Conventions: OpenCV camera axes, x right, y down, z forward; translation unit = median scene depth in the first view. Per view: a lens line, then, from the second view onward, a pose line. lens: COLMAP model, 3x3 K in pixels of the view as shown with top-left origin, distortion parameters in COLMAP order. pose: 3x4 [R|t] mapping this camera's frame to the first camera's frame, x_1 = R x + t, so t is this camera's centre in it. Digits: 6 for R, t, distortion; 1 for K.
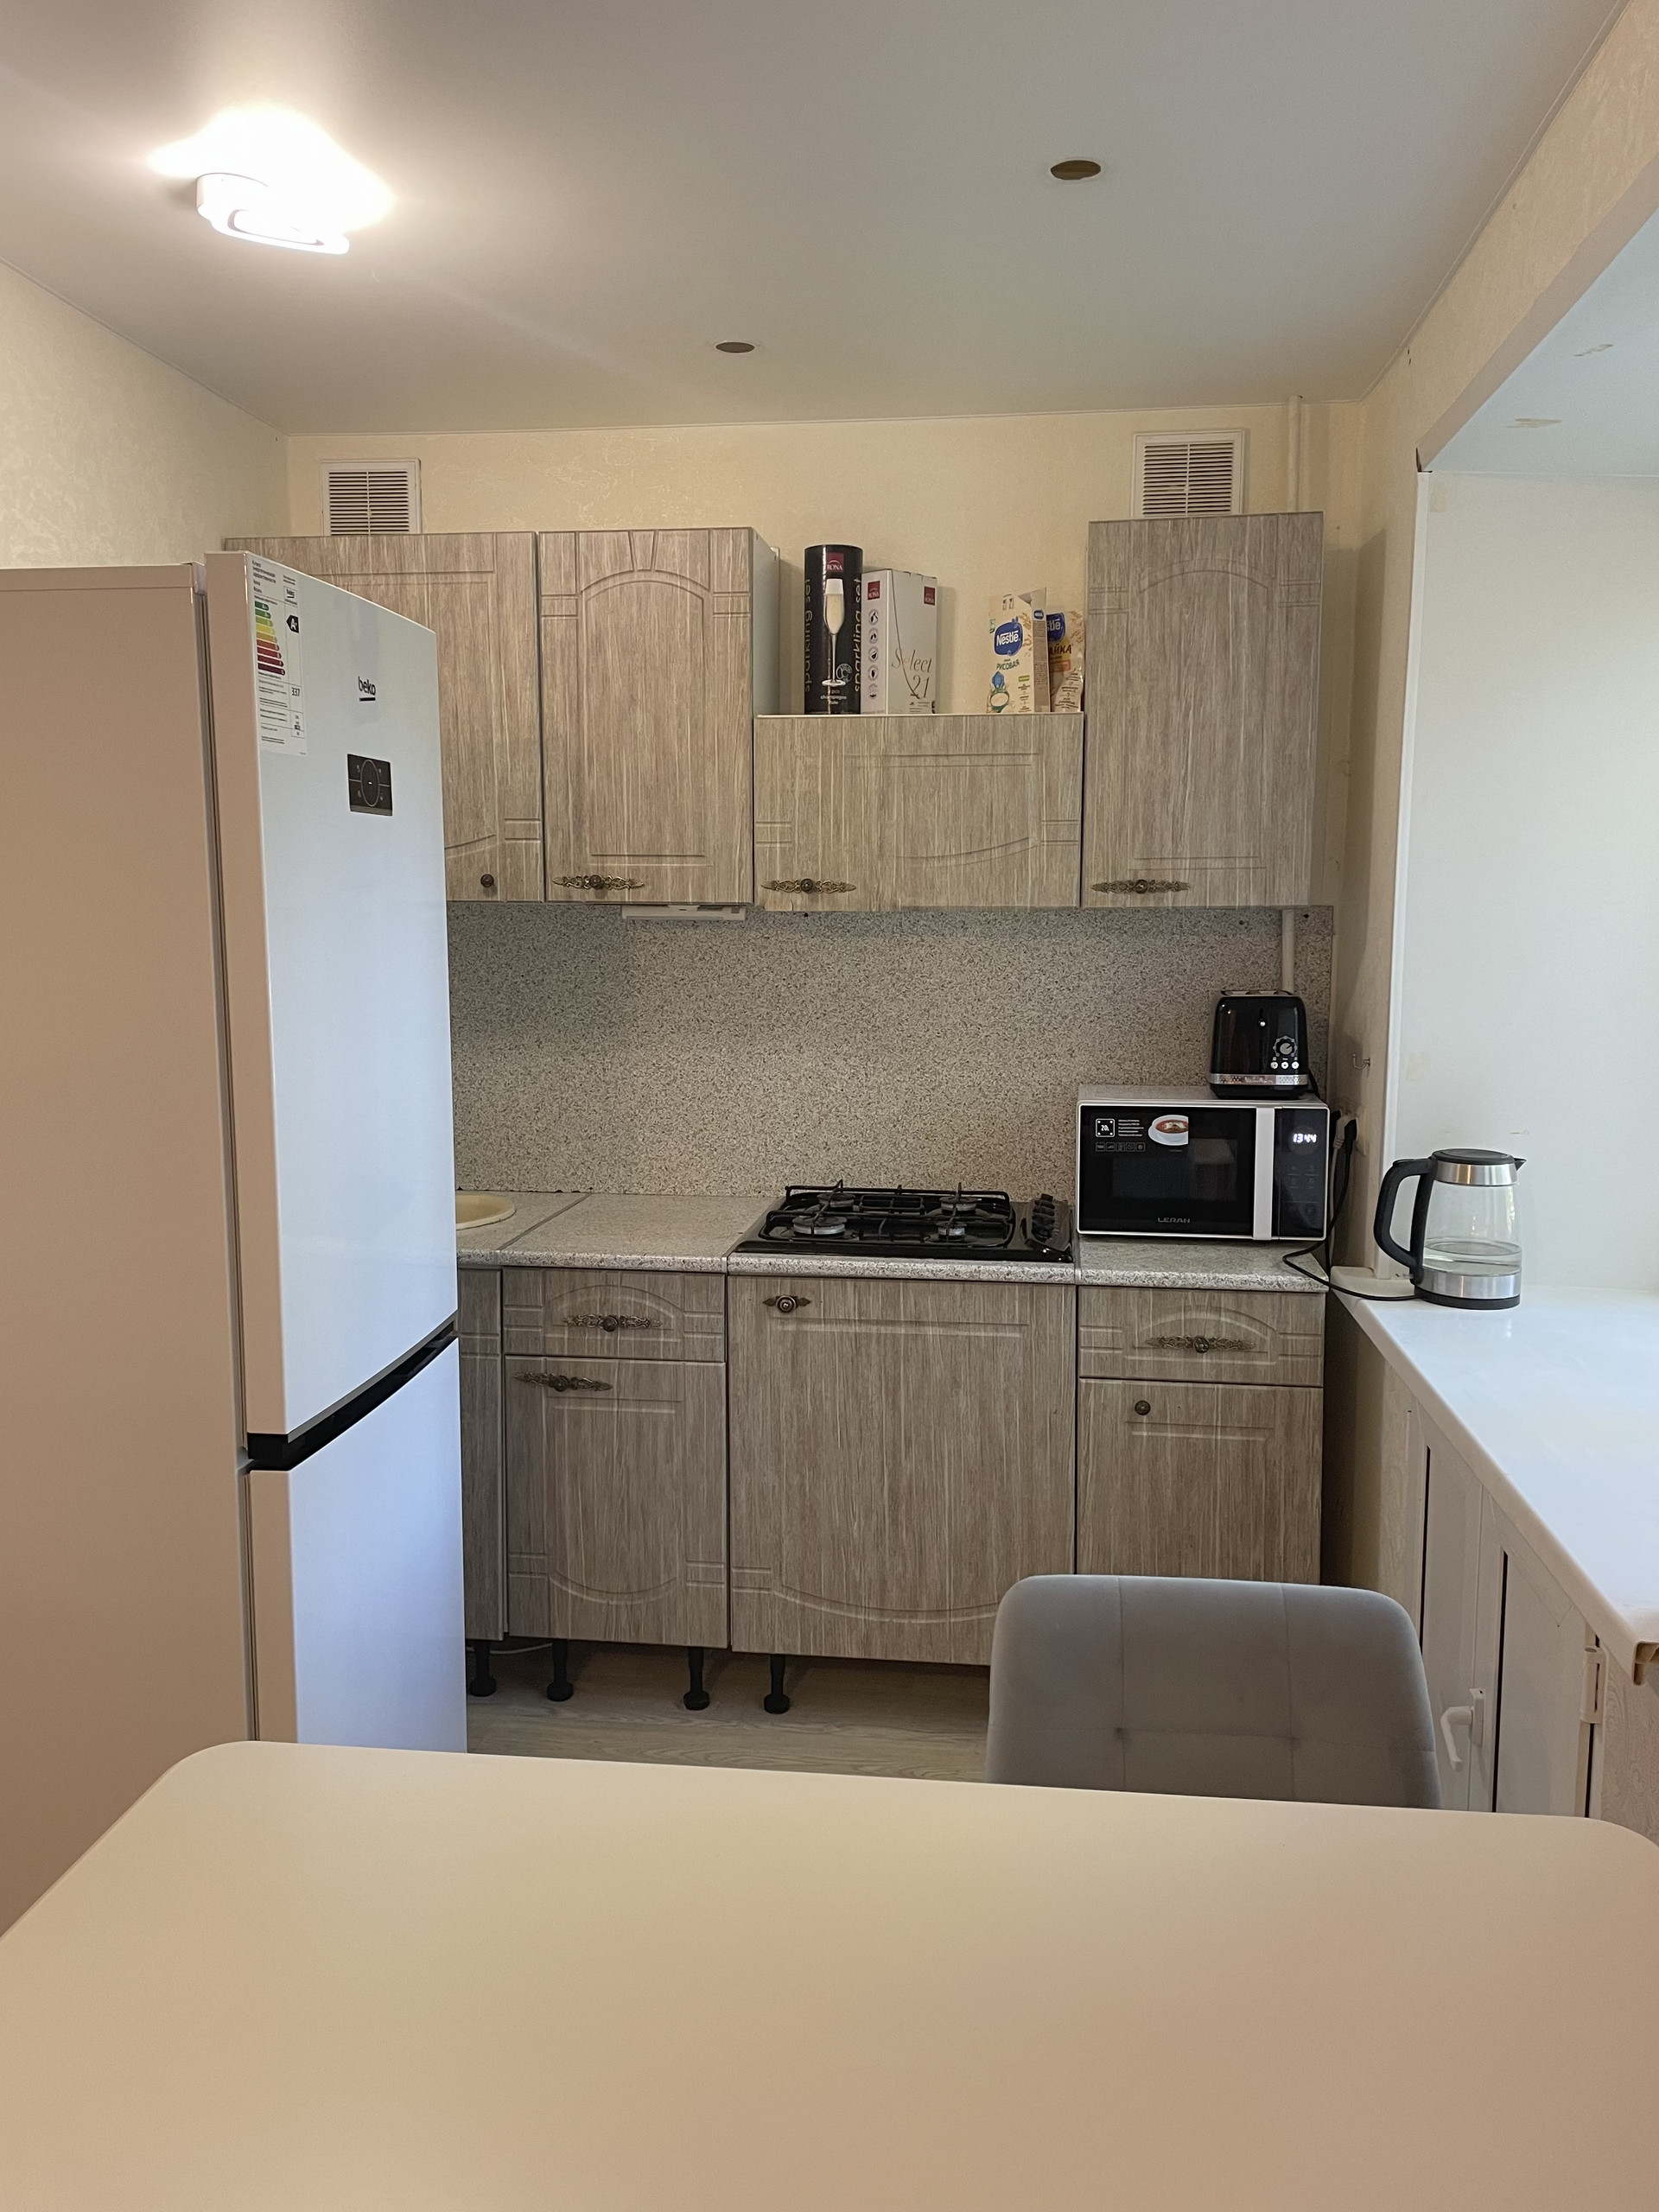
lens RADIAL K [[1651.3, 0, 830.9], [0, 1651.3, 1137.3], [0, 0, 1]] dist [0.116663, -0.135762]
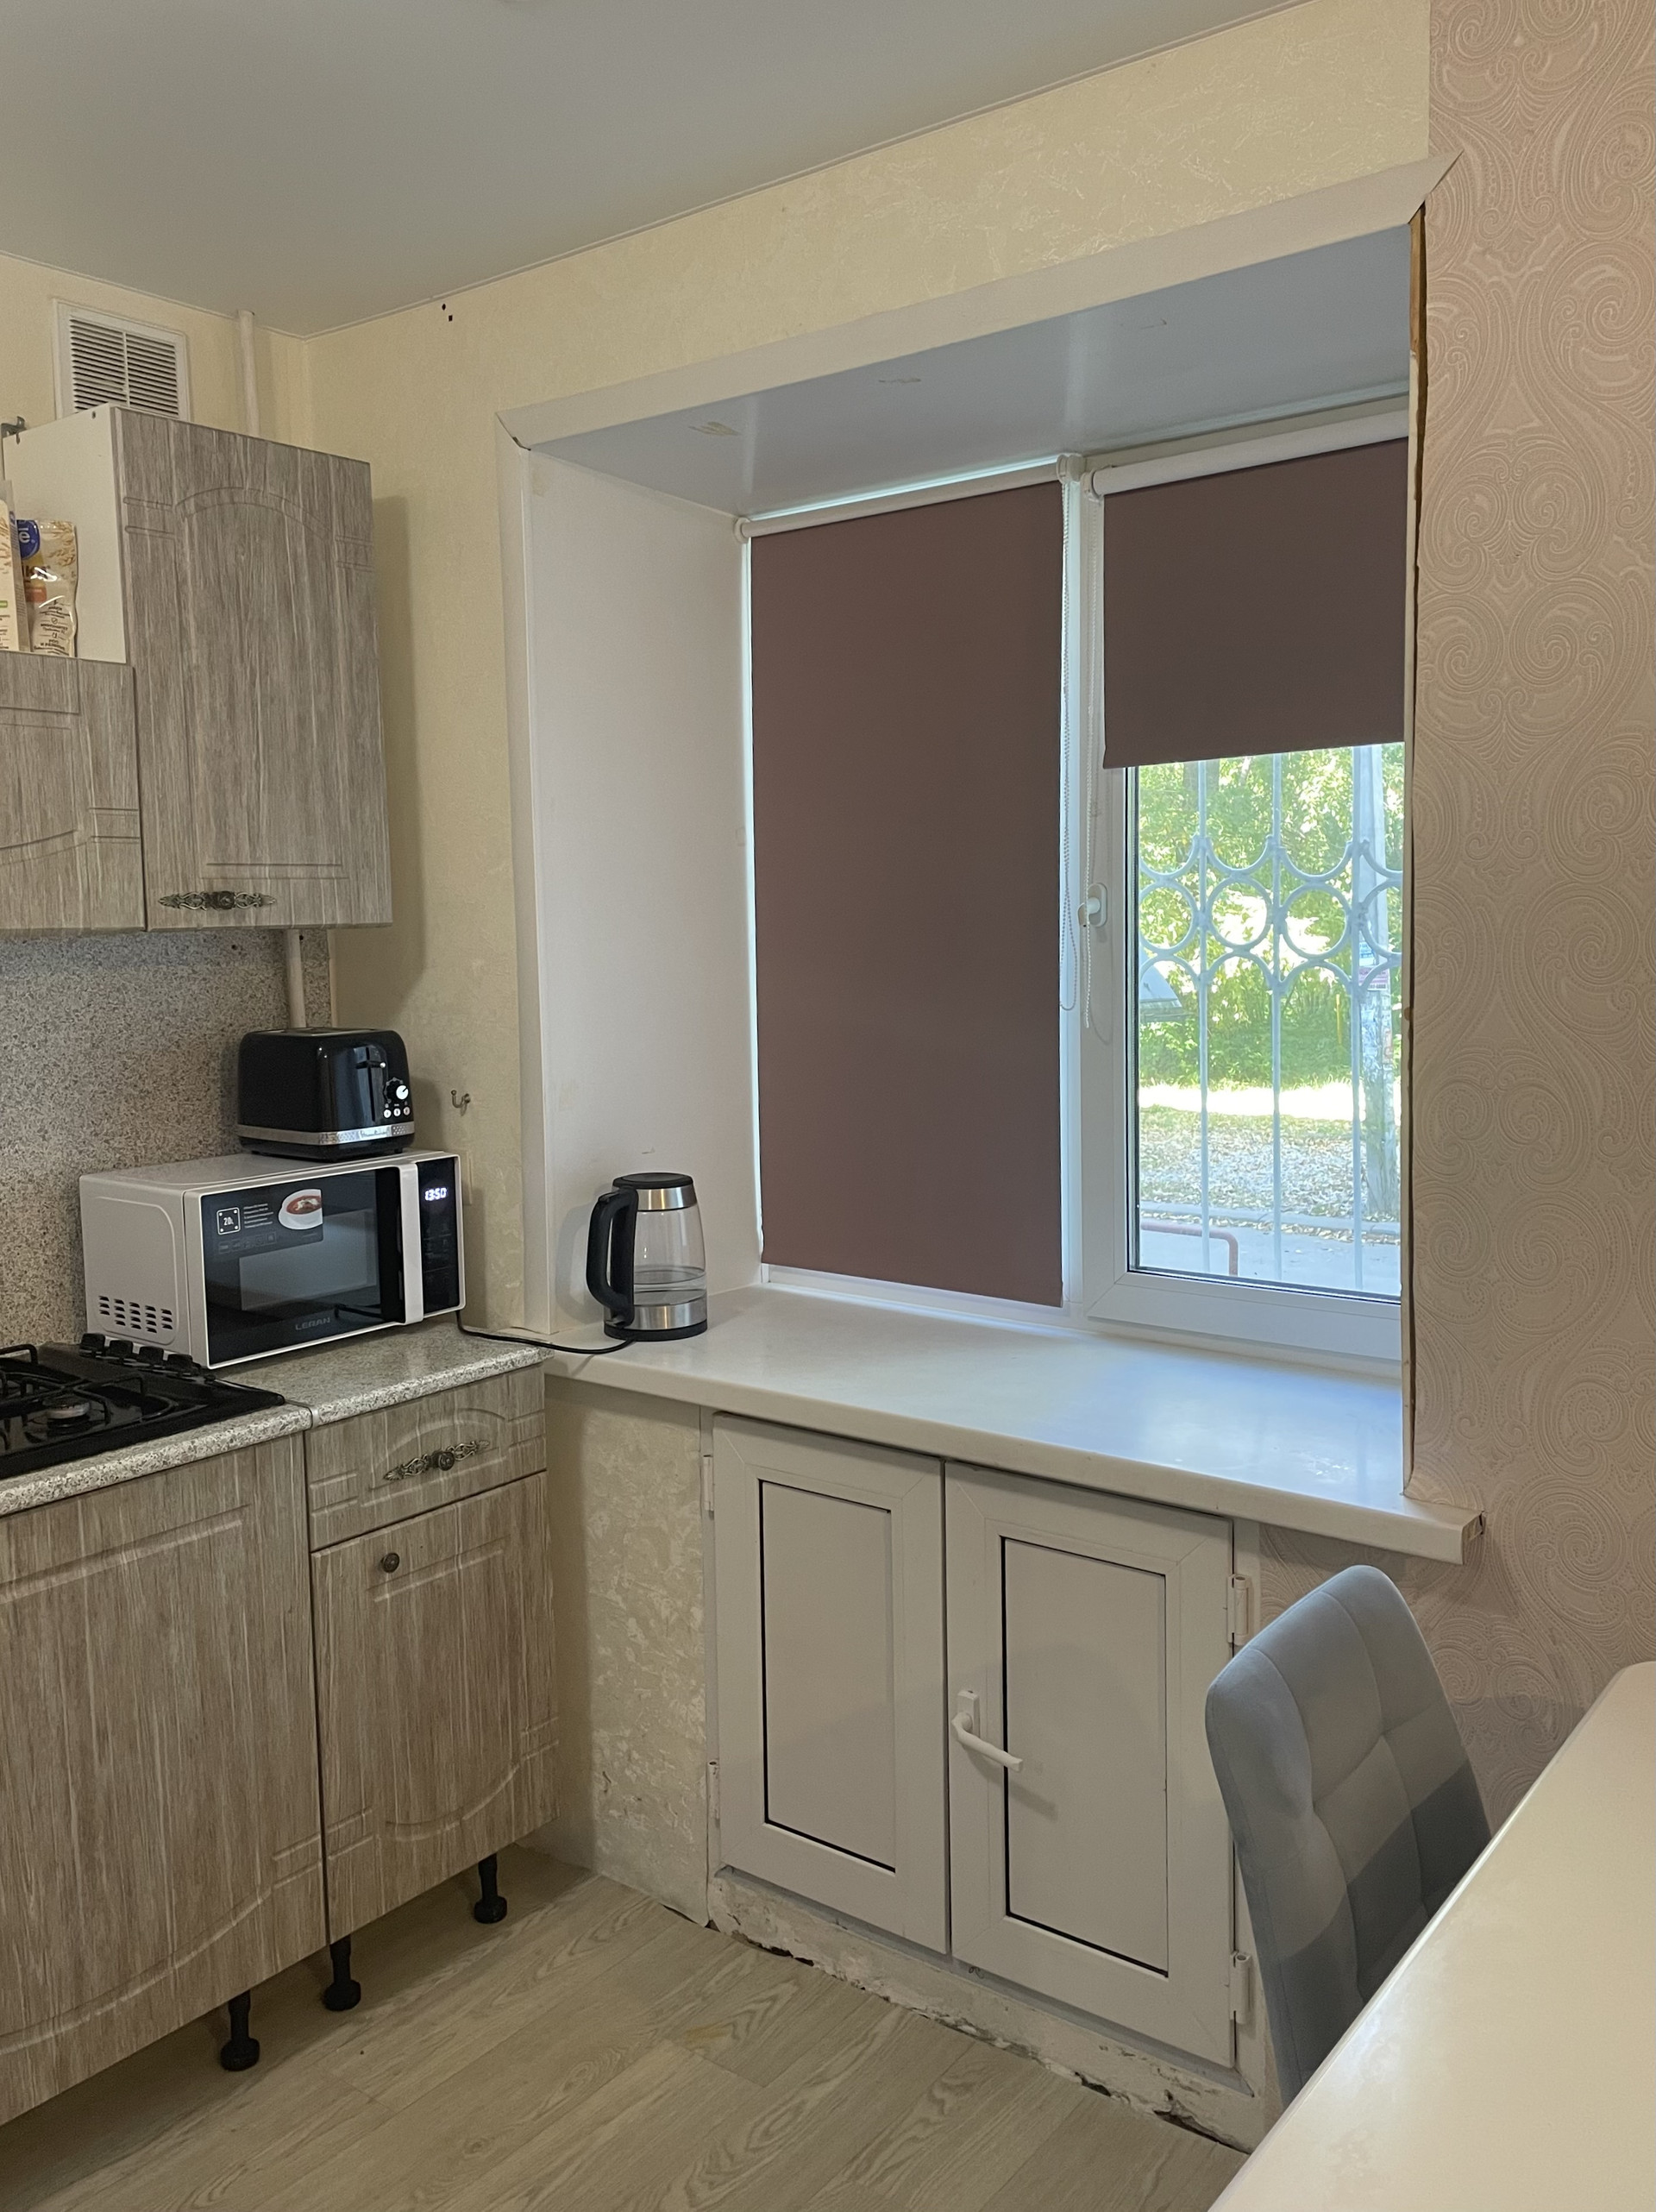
lens RADIAL K [[1781.6, 0, 828.0], [0, 1781.6, 1106.0], [0, 0, 1]] dist [0.123601, -0.189535]
pose [[0.504448, -0.103868, 0.857172, -0.398815], [0.142352, 0.989158, 0.036087, -0.048975], [-0.851627, 0.103816, 0.513765, 0.355585]]
